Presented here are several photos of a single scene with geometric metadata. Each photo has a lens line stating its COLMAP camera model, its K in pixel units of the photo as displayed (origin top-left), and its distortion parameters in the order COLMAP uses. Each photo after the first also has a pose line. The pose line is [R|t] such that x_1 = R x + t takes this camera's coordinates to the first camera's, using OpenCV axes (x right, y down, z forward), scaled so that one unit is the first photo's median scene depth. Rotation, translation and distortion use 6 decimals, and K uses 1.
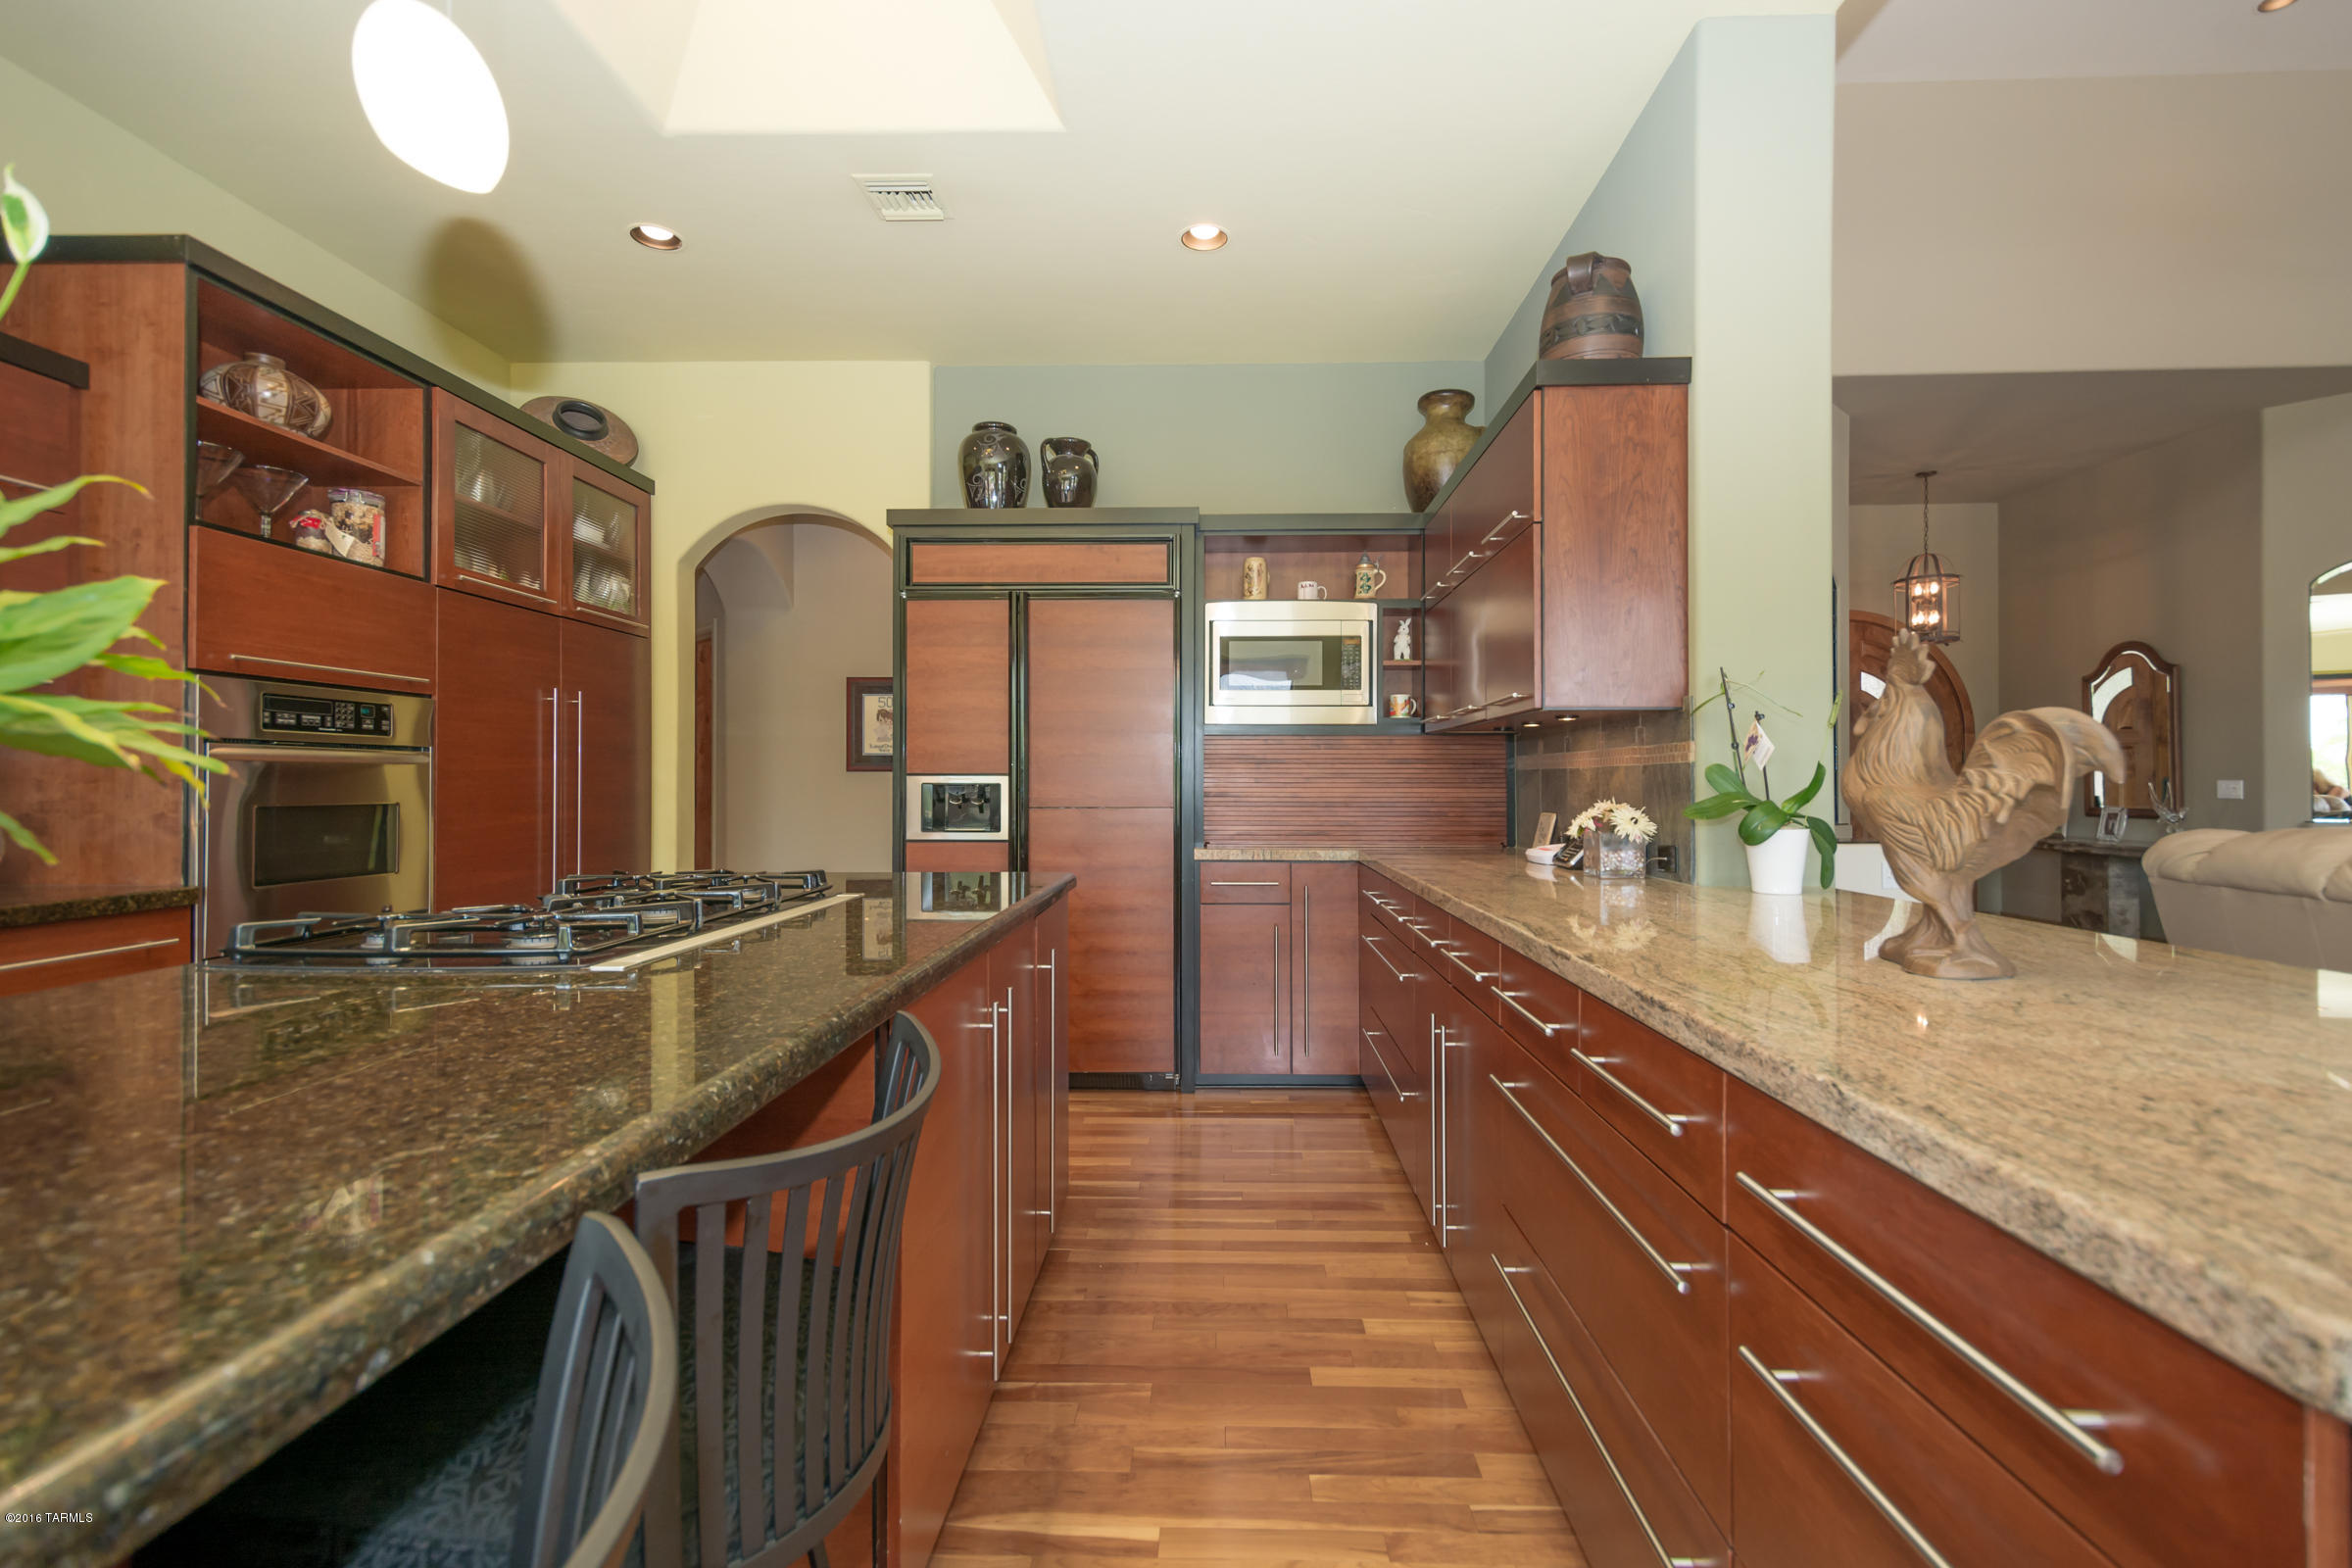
lens RADIAL K [[1023.1, 0, 1157.5], [0, 1023.1, 785.3], [0, 0, 1]] dist [0.006390, -0.001630]
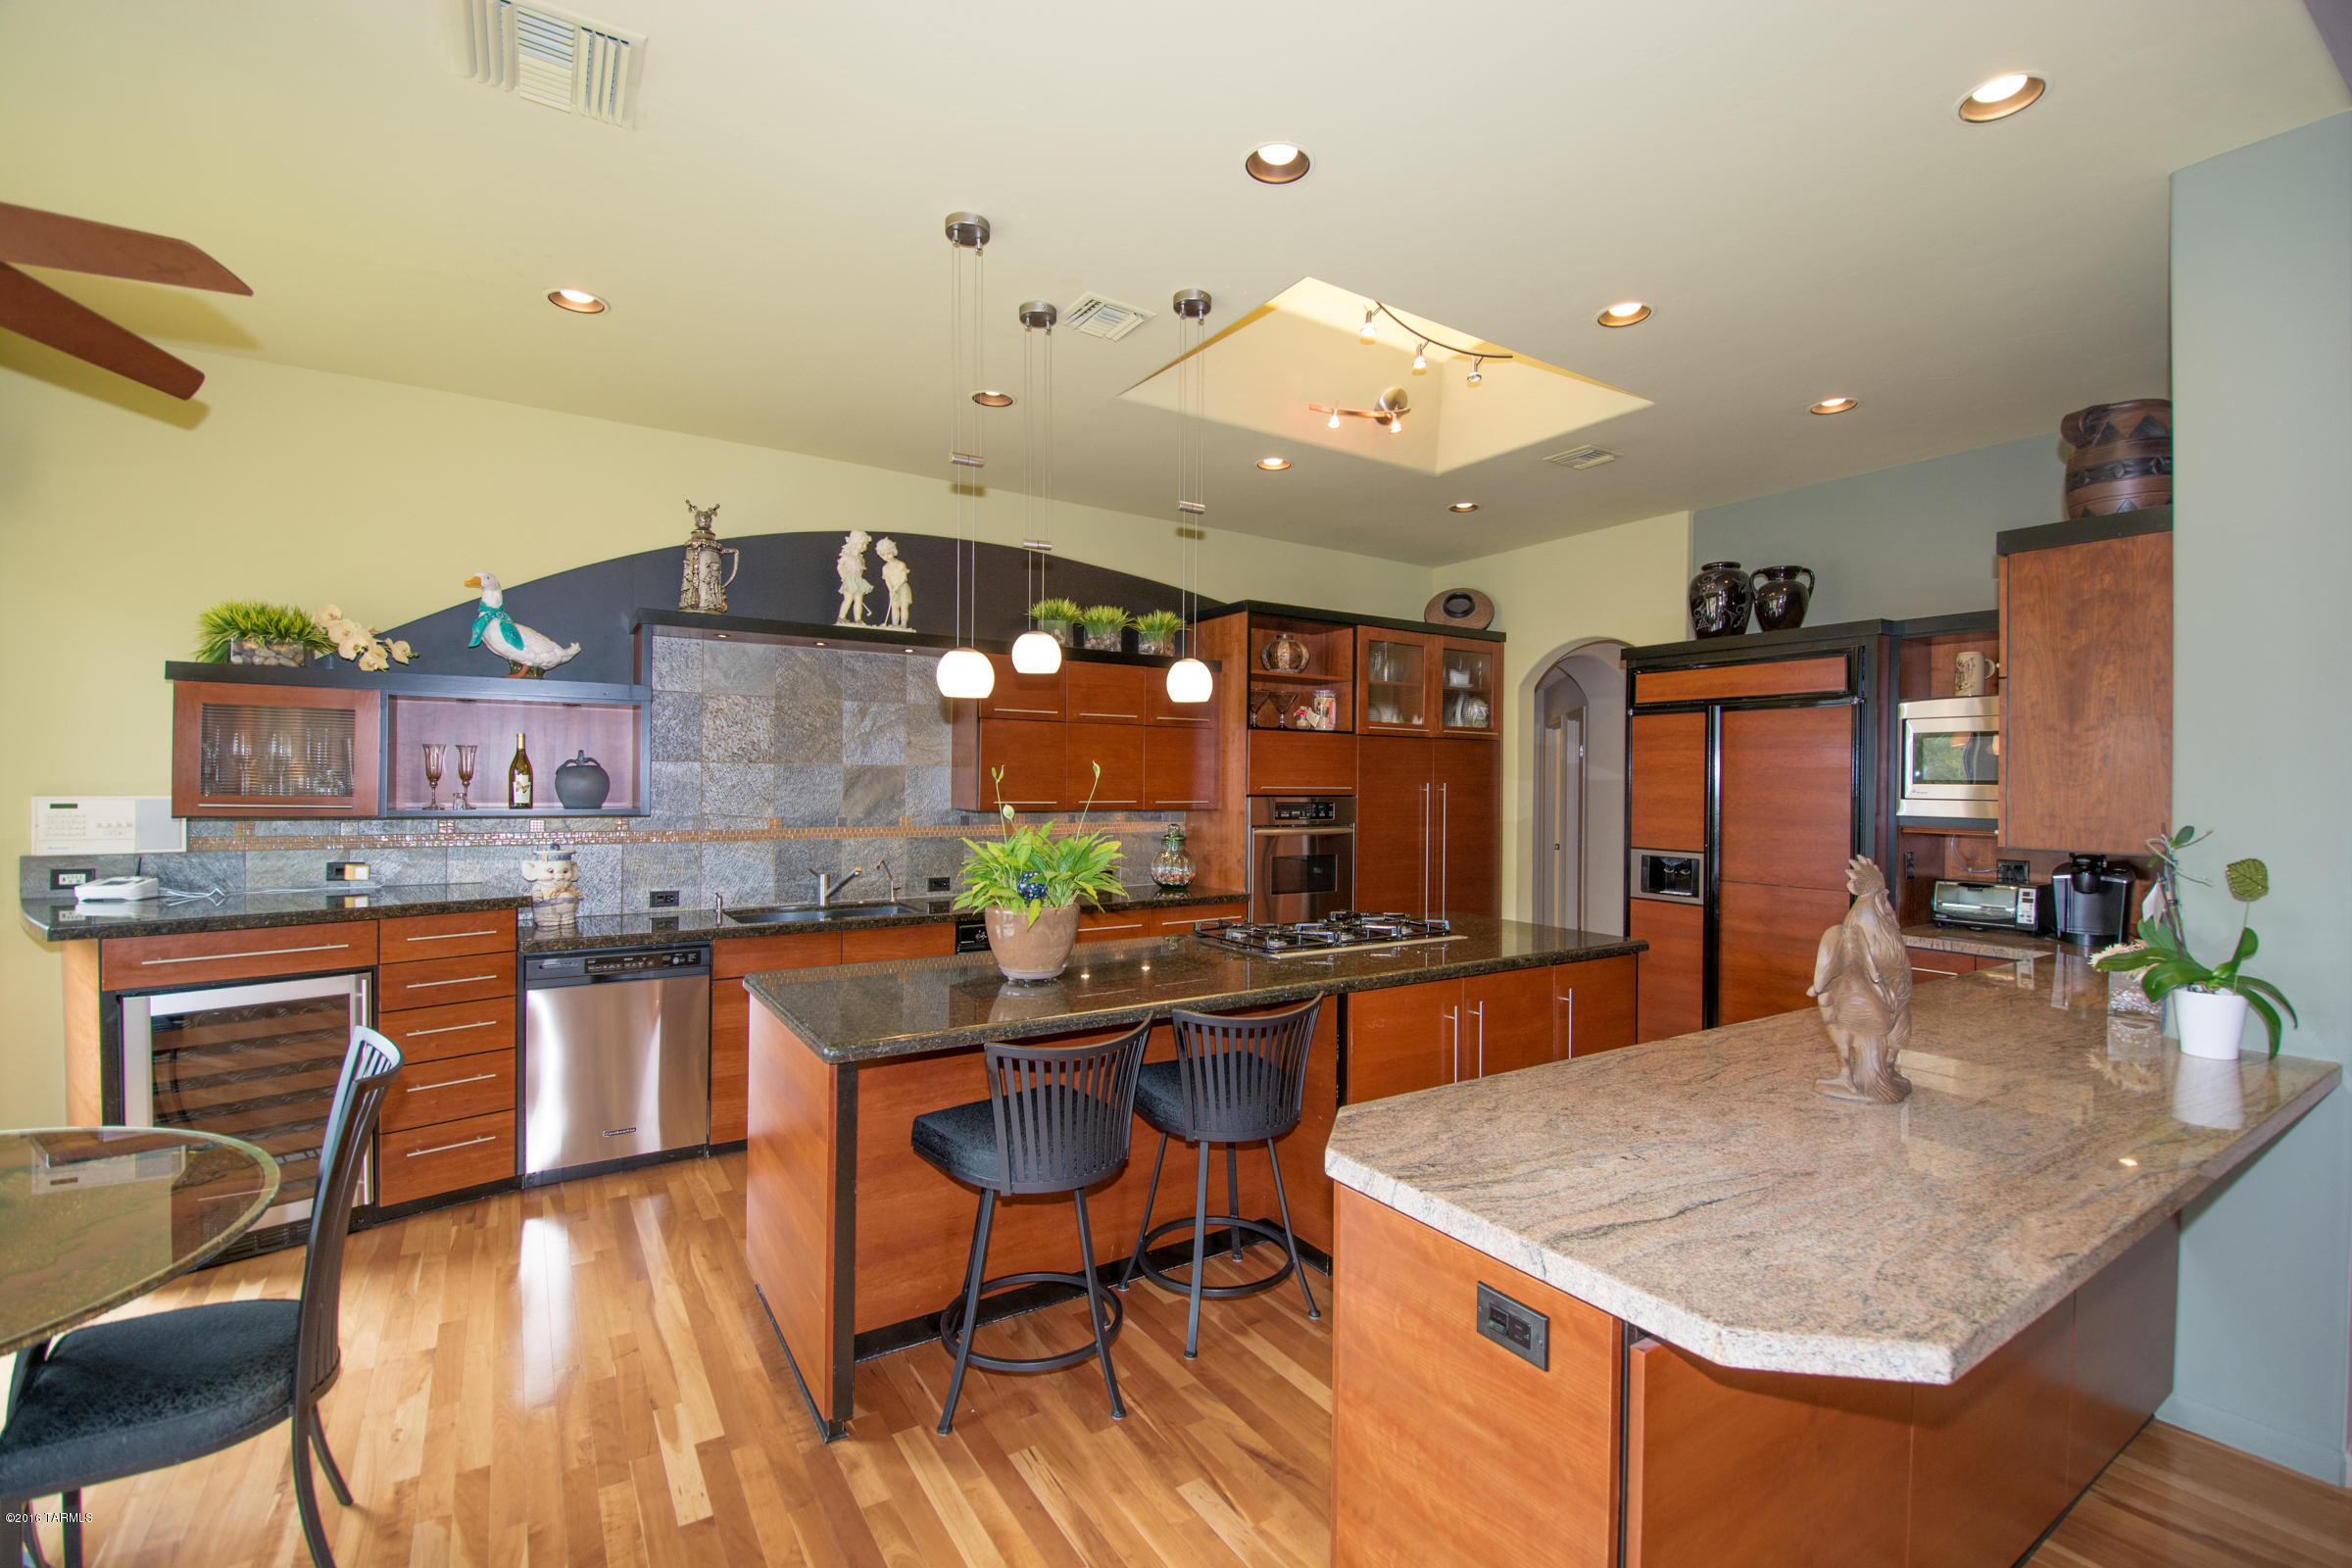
lens RADIAL K [[1023.1, 0, 1193.0], [0, 1023.1, 792.2], [0, 0, 1]] dist [0.006390, -0.001630]
pose [[0.564157, 0.013853, -0.825552, 0.535631], [-0.005182, 0.999899, 0.013237, -0.098324], [0.825651, -0.003190, 0.564171, -0.223828]]
